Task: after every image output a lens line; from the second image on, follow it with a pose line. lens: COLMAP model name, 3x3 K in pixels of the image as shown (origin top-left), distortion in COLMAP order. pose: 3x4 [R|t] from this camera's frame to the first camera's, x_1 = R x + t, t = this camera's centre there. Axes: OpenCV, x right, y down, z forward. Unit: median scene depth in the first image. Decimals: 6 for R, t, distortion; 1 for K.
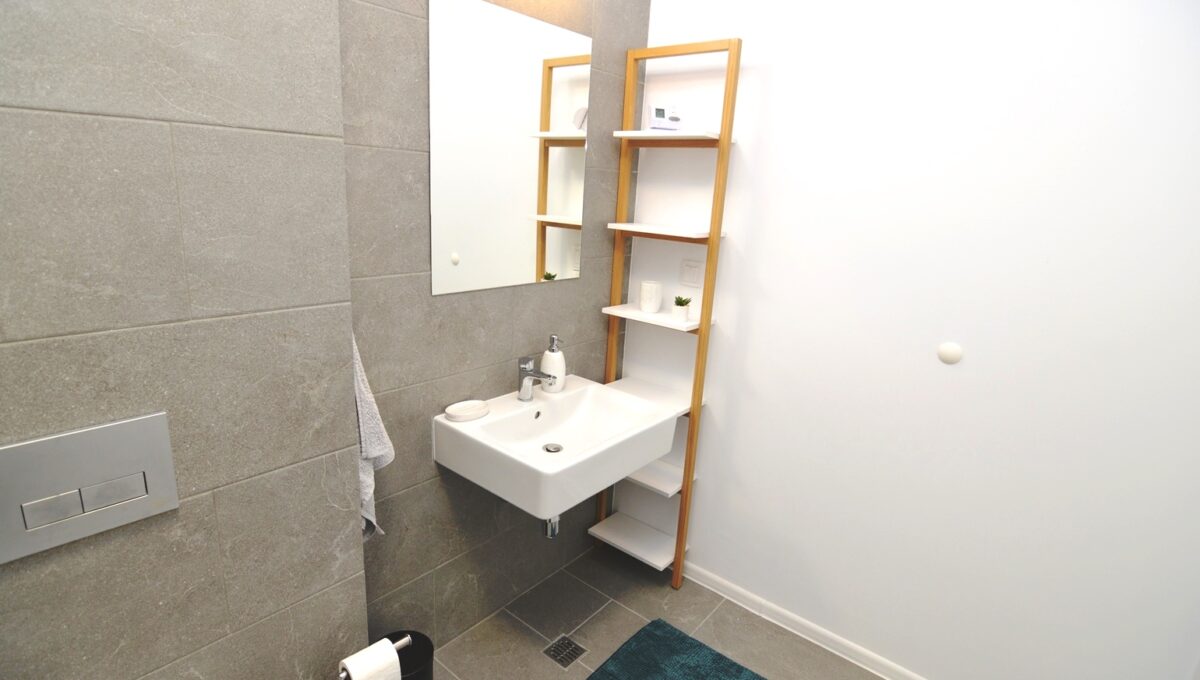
lens RADIAL K [[586.3, 0, 596.6], [0, 586.3, 341.2], [0, 0, 1]] dist [-0.013118, -0.007039]
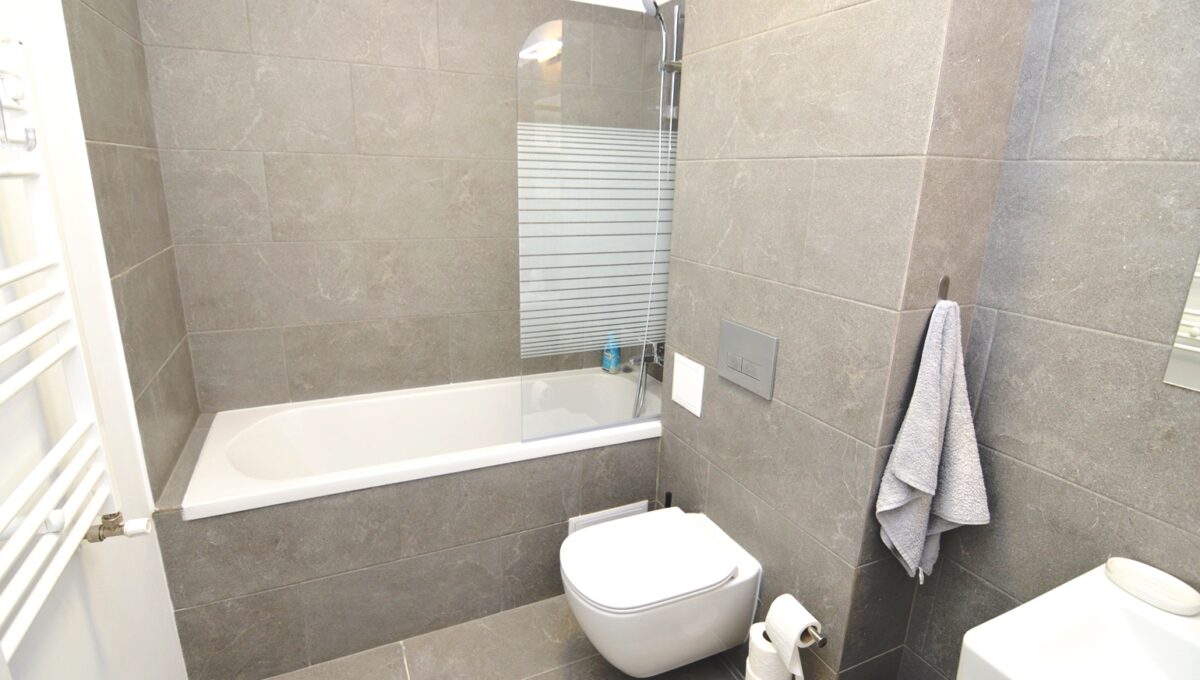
lens RADIAL K [[586.3, 0, 595.2], [0, 586.3, 339.1], [0, 0, 1]] dist [-0.013118, -0.007039]
pose [[-0.429850, 0.173511, -0.886072, 0.739411], [-0.281027, 0.906905, 0.313922, -0.198054], [0.858052, 0.383950, -0.341072, 0.910804]]
